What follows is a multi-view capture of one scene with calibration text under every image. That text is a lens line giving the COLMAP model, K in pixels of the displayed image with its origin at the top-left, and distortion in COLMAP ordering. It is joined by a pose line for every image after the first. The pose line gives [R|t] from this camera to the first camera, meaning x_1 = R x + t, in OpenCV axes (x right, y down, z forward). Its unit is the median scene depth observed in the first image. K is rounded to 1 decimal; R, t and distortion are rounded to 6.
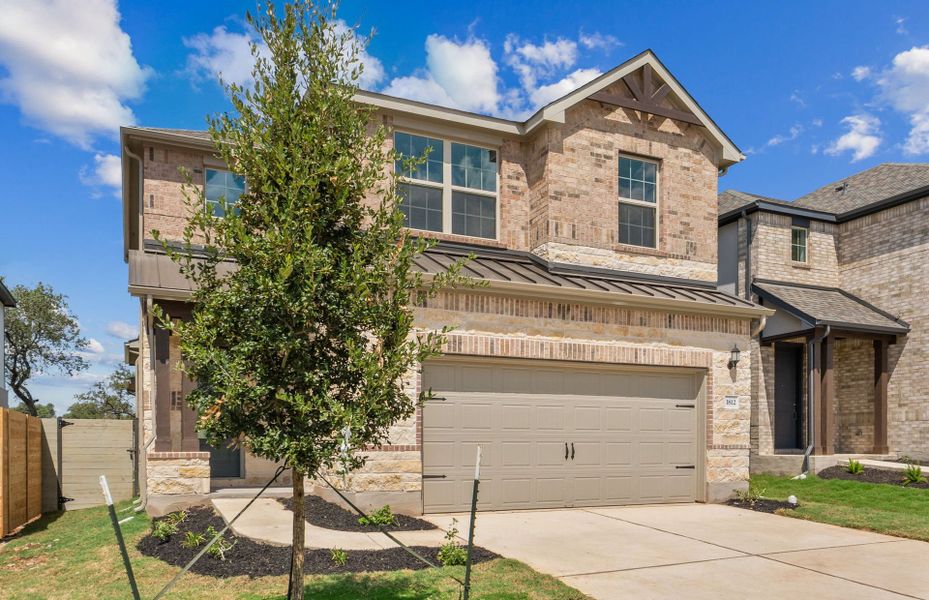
lens RADIAL K [[703.1, 0, 464.5], [0, 703.1, 300.0], [0, 0, 1]] dist [-0.000043, -0.001865]
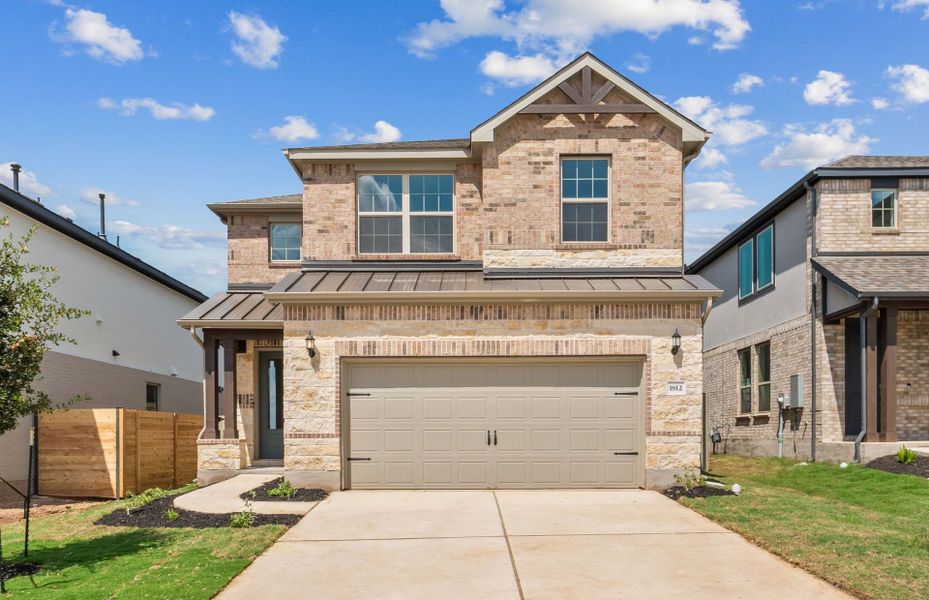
lens RADIAL K [[626.9, 0, 464.5], [0, 626.9, 300.0], [0, 0, 1]] dist [-0.005022, -0.000654]
pose [[0.909371, -0.091442, -0.405812, 0.478723], [0.088164, 0.995745, -0.026807, 0.019730], [0.406536, -0.011400, 0.913564, 0.078016]]
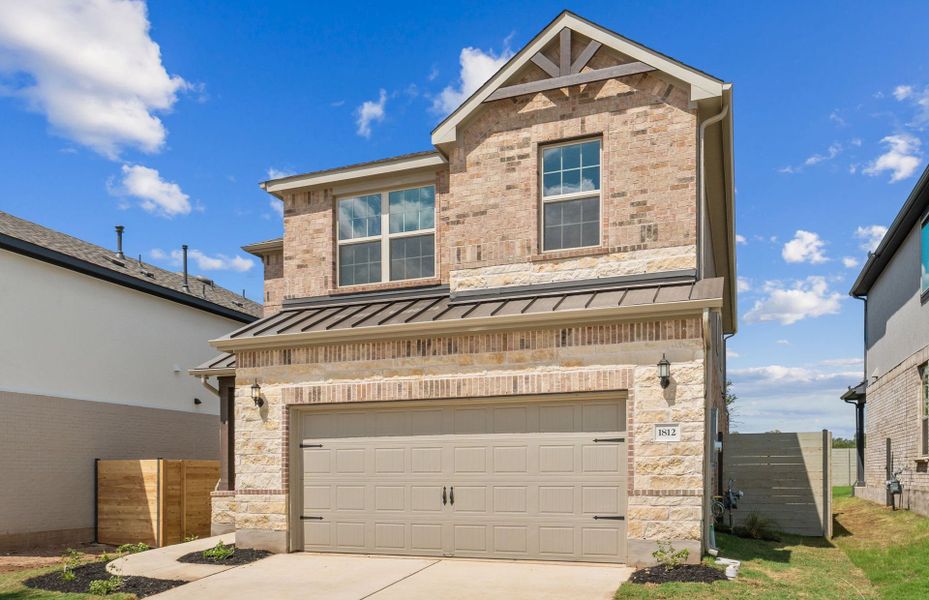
lens RADIAL K [[705.0, 0, 476.2], [0, 705.0, 324.6], [0, 0, 1]] dist [-0.004151, -0.001491]
pose [[0.716024, -0.146869, -0.682451, 0.761584], [0.146558, 0.987456, -0.058740, 0.047142], [0.682517, -0.057959, 0.728568, 0.327270]]
